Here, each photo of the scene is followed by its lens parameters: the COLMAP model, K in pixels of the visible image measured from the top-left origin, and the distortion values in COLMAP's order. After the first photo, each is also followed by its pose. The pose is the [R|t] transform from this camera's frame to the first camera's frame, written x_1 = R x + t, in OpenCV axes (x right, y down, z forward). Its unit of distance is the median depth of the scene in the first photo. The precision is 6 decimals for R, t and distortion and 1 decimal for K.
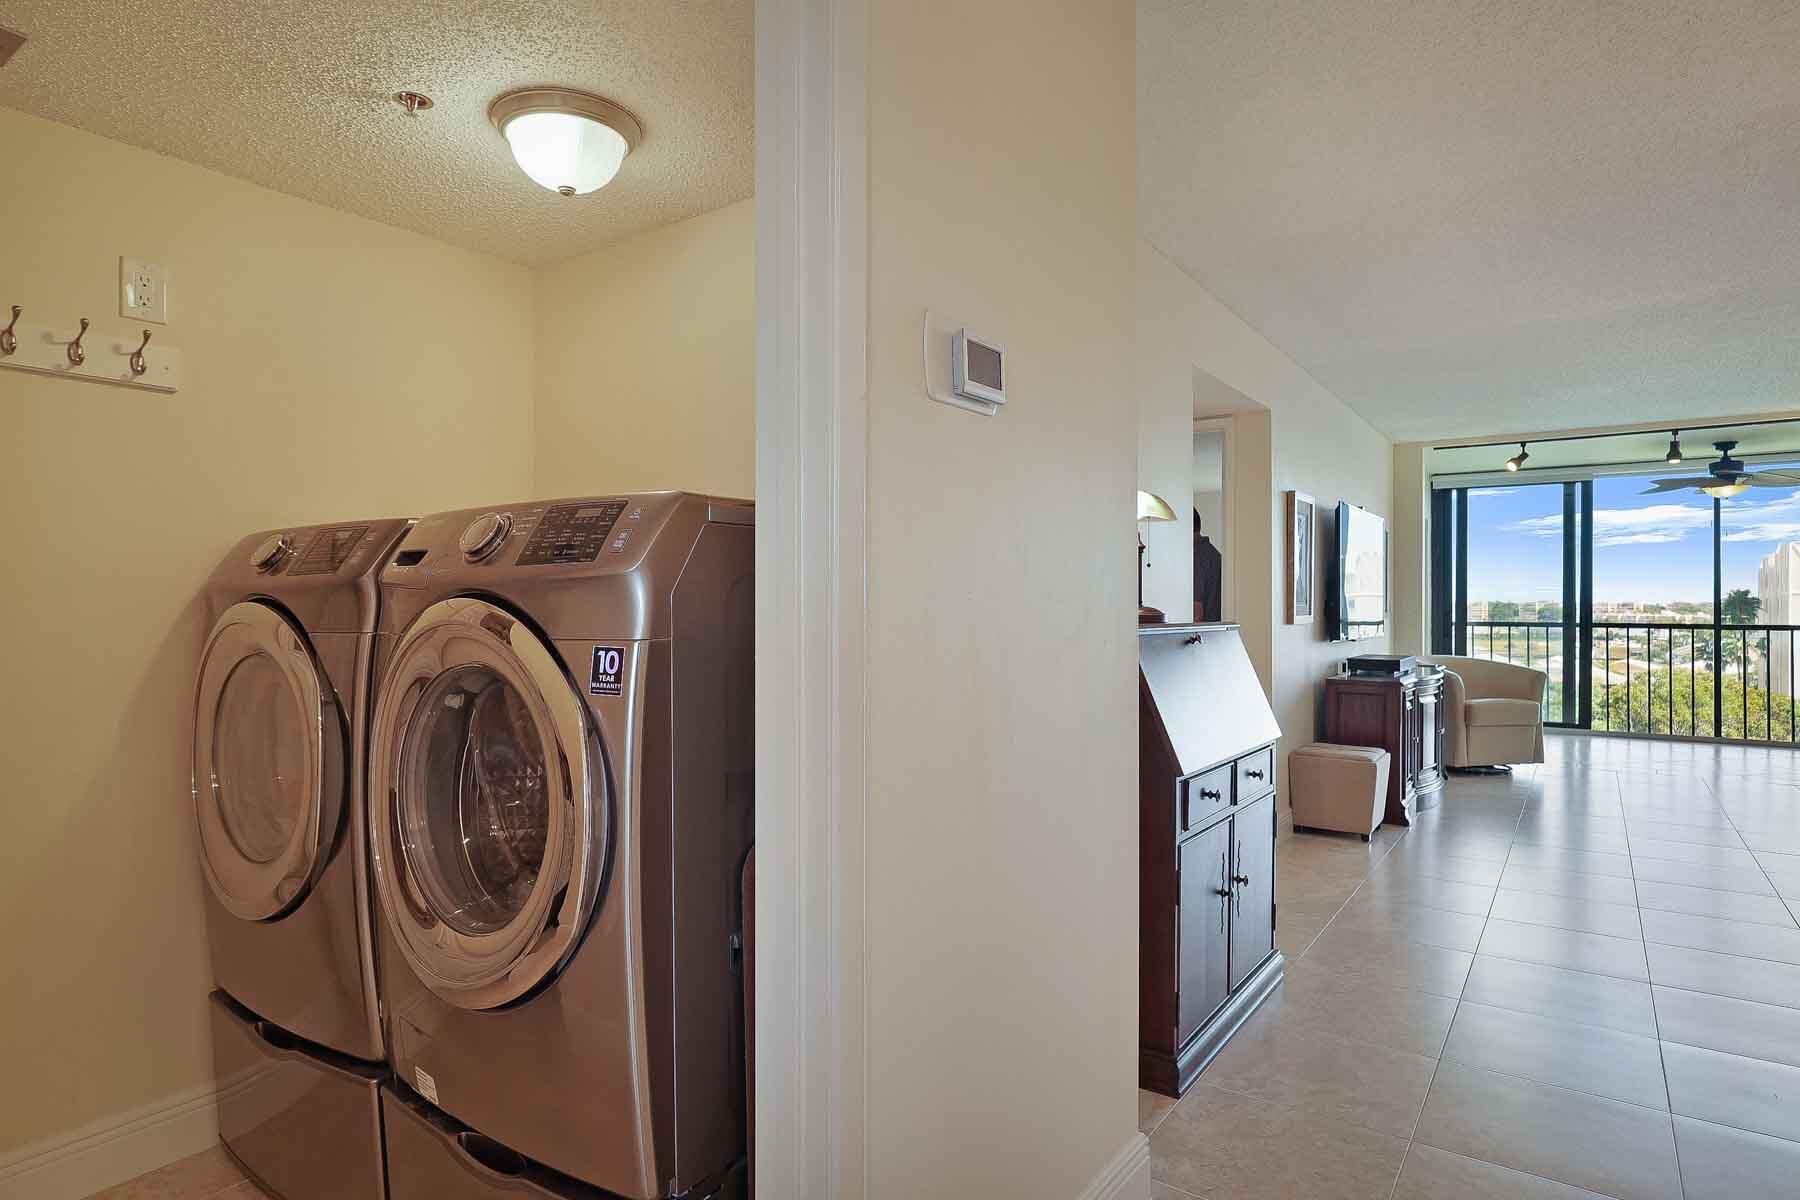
lens RADIAL K [[982.2, 0, 896.2], [0, 982.2, 606.4], [0, 0, 1]] dist [-0.022285, 0.006525]
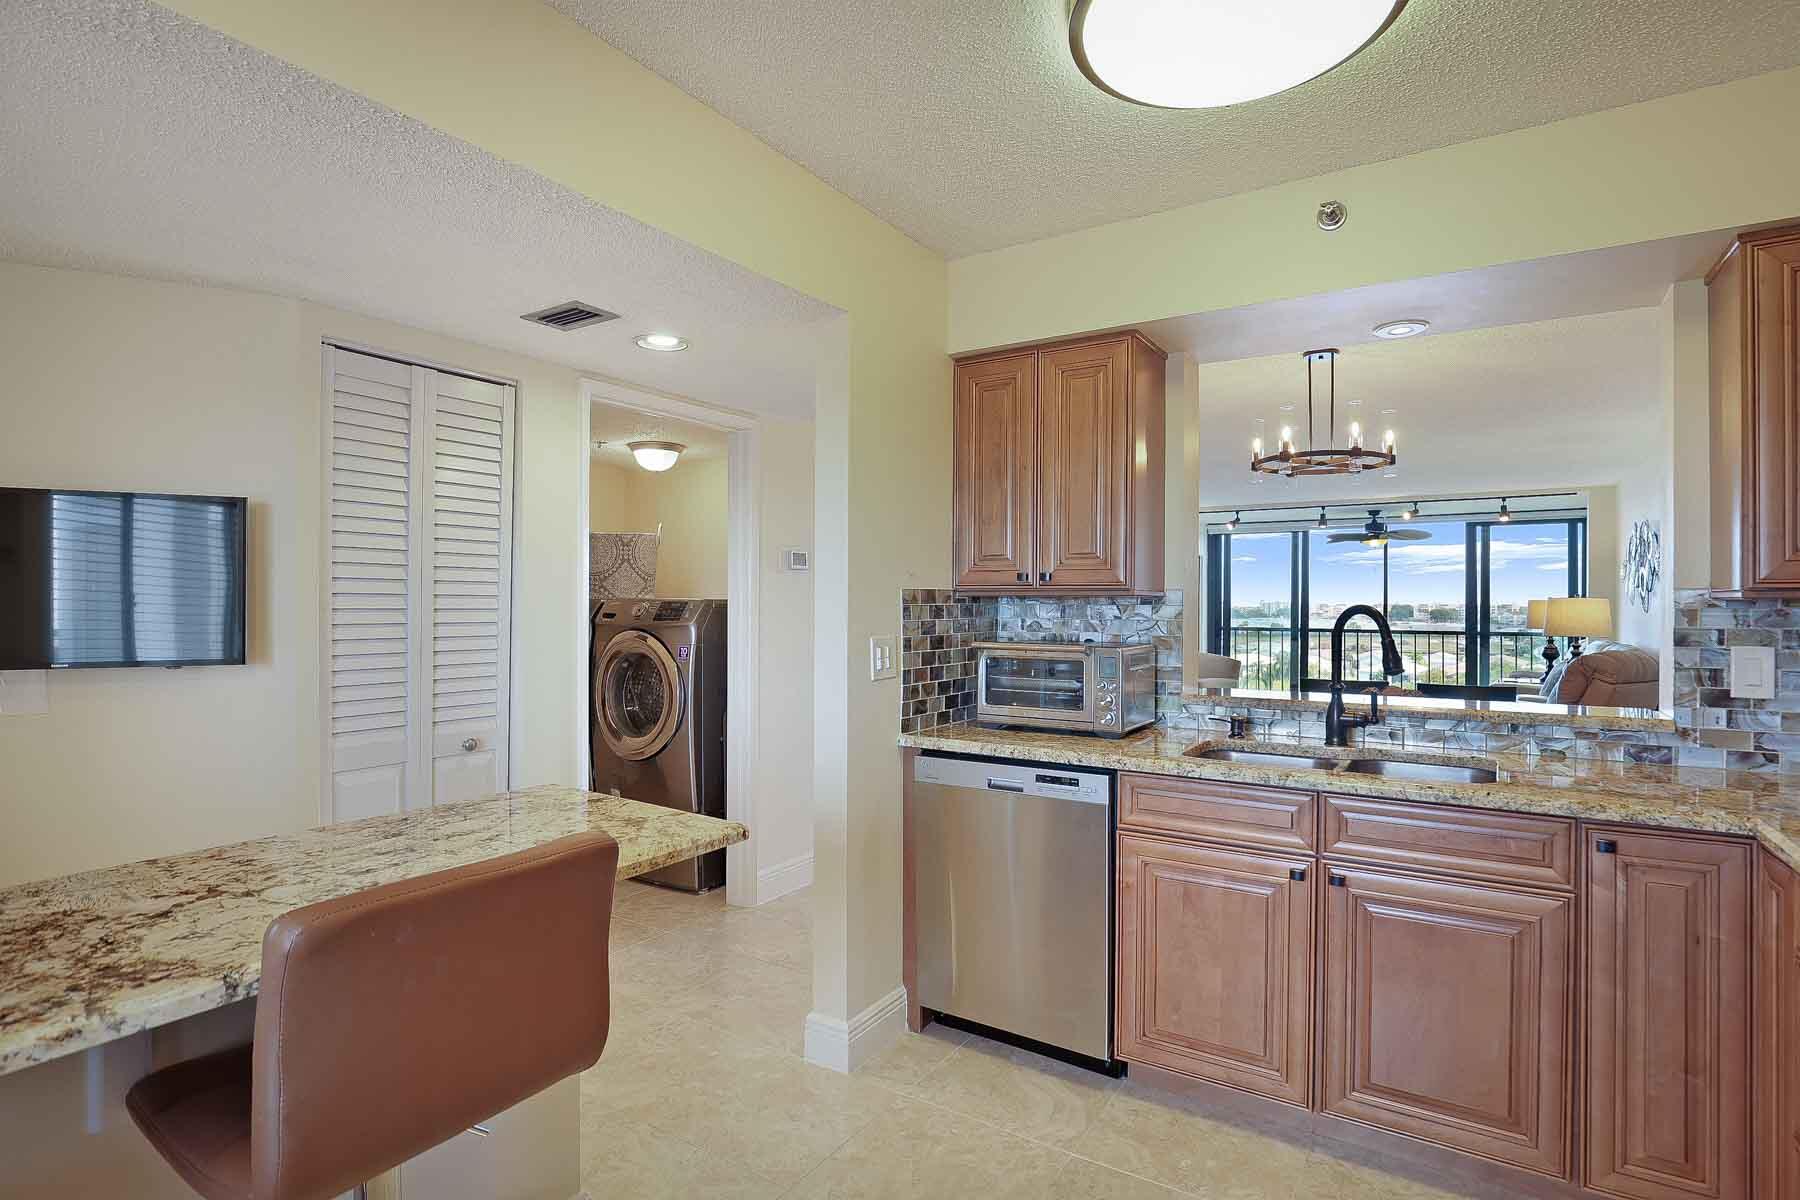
lens RADIAL K [[893.6, 0, 898.0], [0, 893.6, 603.9], [0, 0, 1]] dist [-0.025372, 0.001987]
pose [[0.999117, 0.004005, 0.041827, 0.047922], [-0.003904, 0.999989, -0.002496, -0.015271], [-0.041836, 0.002331, 0.999122, -0.319289]]
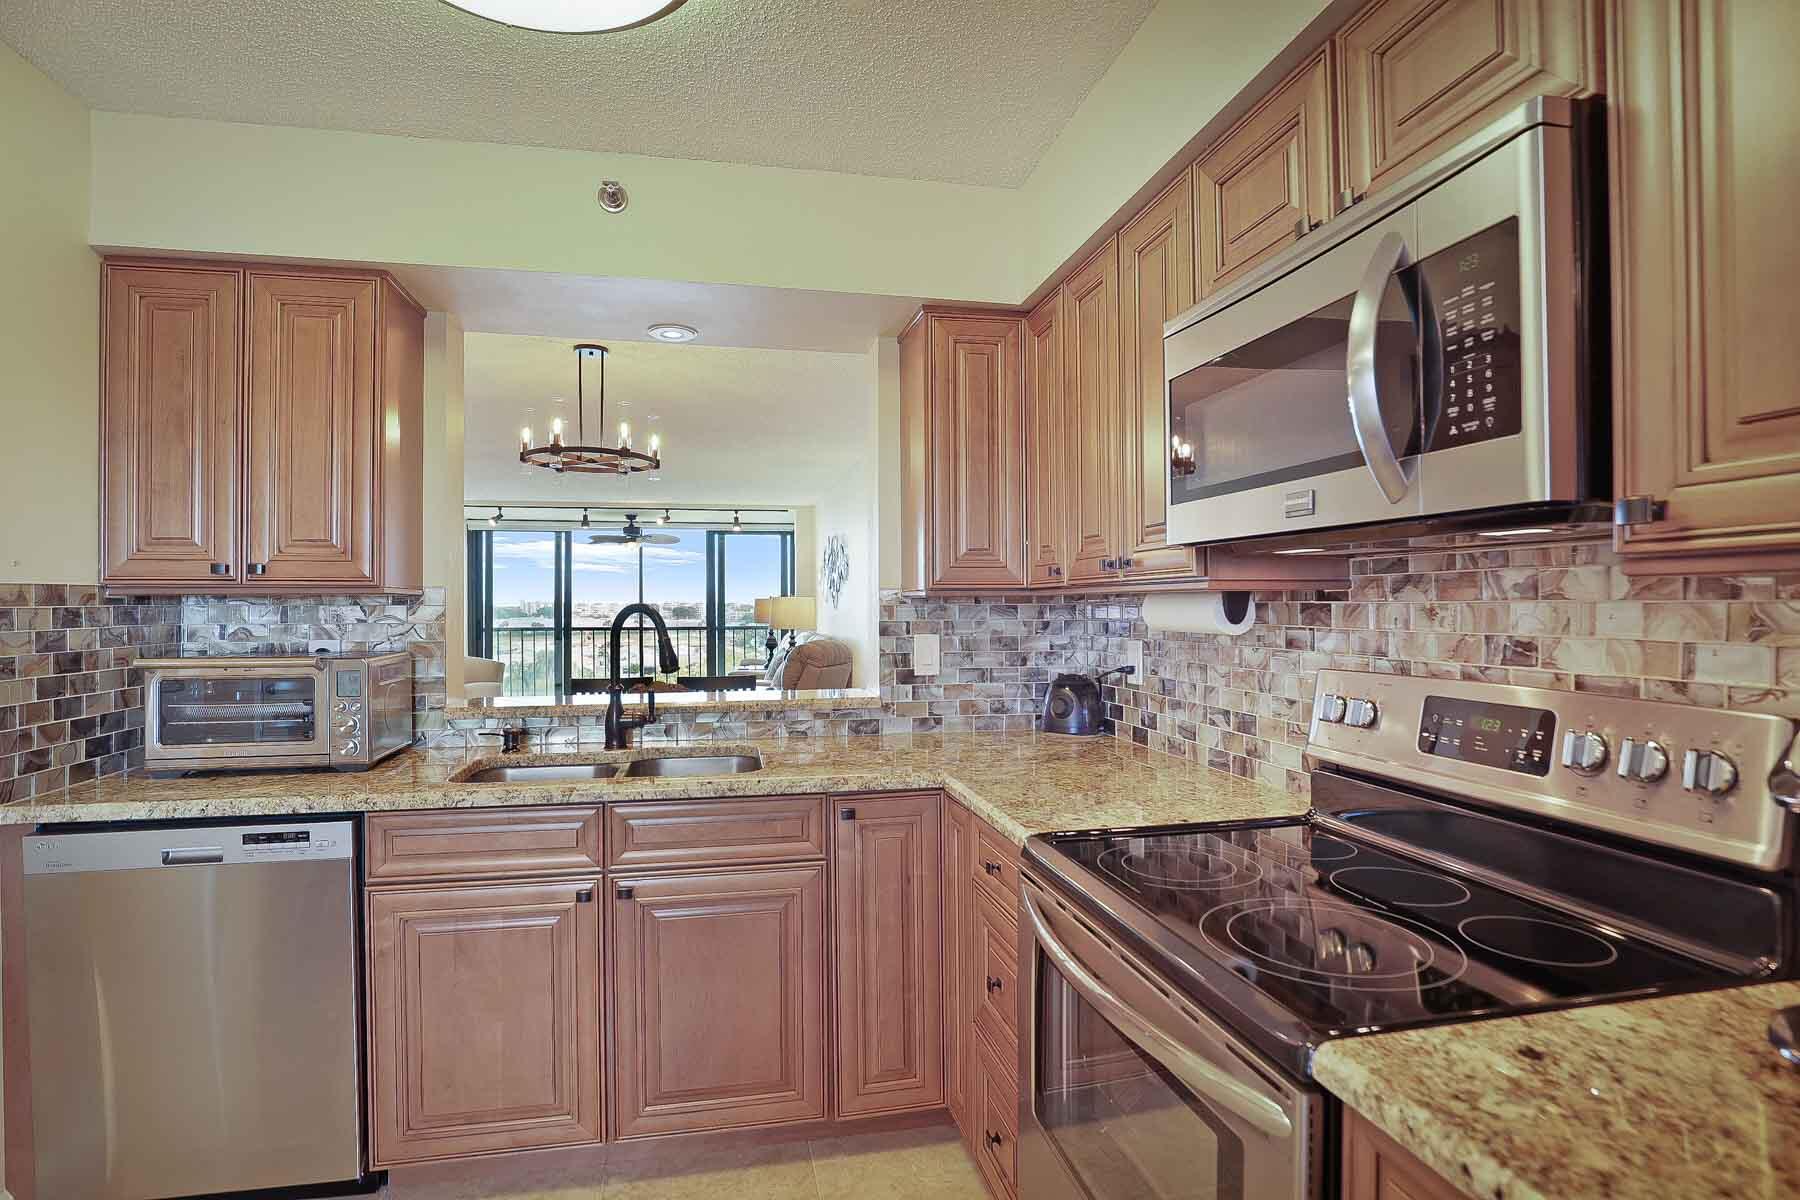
lens RADIAL K [[893.6, 0, 889.4], [0, 893.6, 604.8], [0, 0, 1]] dist [-0.025372, 0.001987]
pose [[0.681333, -0.002707, 0.731969, 0.055971], [0.004880, 0.999988, -0.000844, -0.015265], [-0.731958, 0.004147, 0.681338, -0.290723]]
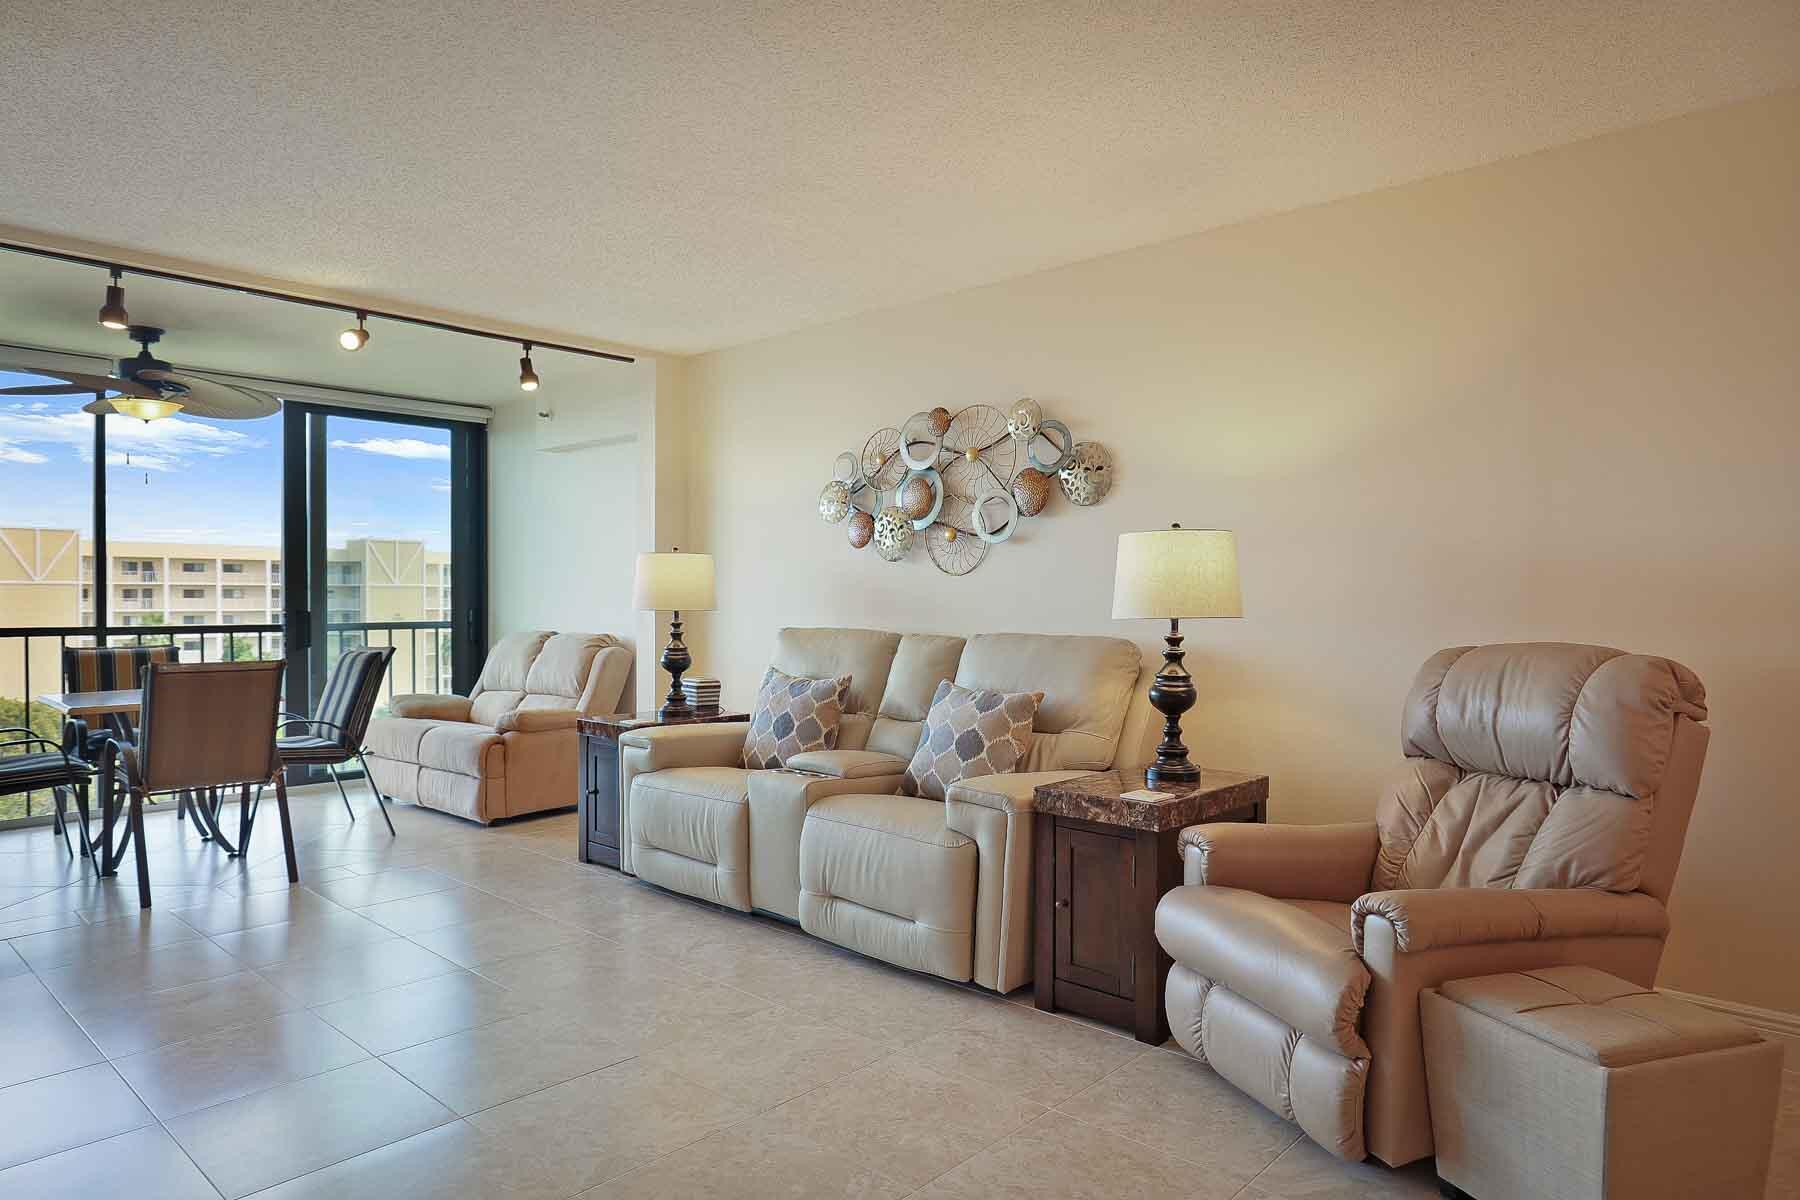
lens RADIAL K [[1093.6, 0, 894.3], [0, 1093.6, 601.6], [0, 0, 1]] dist [-0.009401, 0.003006]
pose [[0.127064, -0.004154, 0.991886, 0.213550], [0.001045, 0.999991, 0.004054, -0.000771], [-0.991894, 0.000522, 0.127067, 0.402486]]
